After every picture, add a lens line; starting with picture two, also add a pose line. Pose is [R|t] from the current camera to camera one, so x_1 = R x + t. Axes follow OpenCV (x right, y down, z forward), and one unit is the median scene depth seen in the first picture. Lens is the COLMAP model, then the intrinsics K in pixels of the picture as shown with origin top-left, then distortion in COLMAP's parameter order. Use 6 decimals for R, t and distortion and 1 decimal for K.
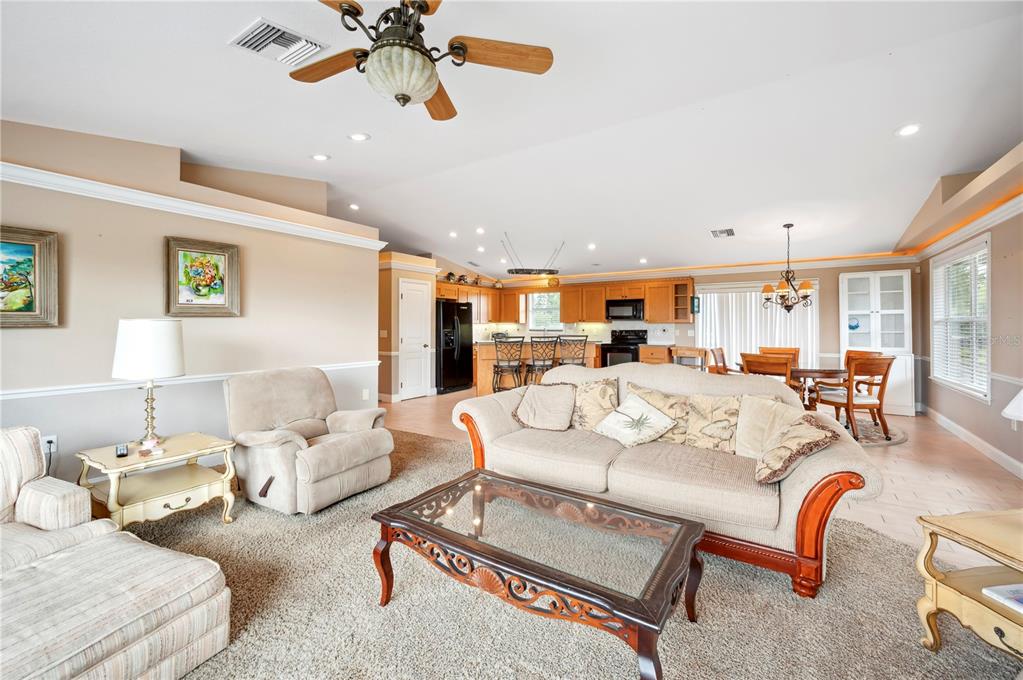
lens RADIAL K [[416.2, 0, 514.9], [0, 416.2, 321.8], [0, 0, 1]] dist [0.000828, 0.000035]
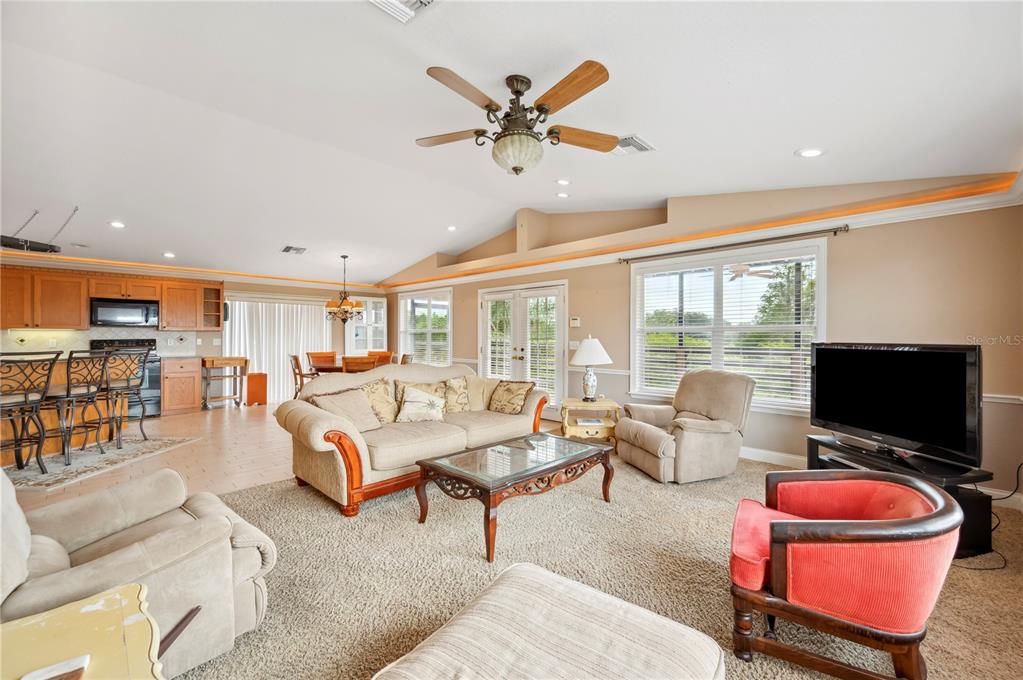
lens RADIAL K [[411.1, 0, 513.8], [0, 411.1, 336.6], [0, 0, 1]] dist [0.000778, 0.000028]
pose [[0.202133, -0.004821, 0.979346, -0.434142], [-0.010885, 0.999915, 0.007169, 0.001715], [-0.979298, -0.012109, 0.202063, 0.204573]]
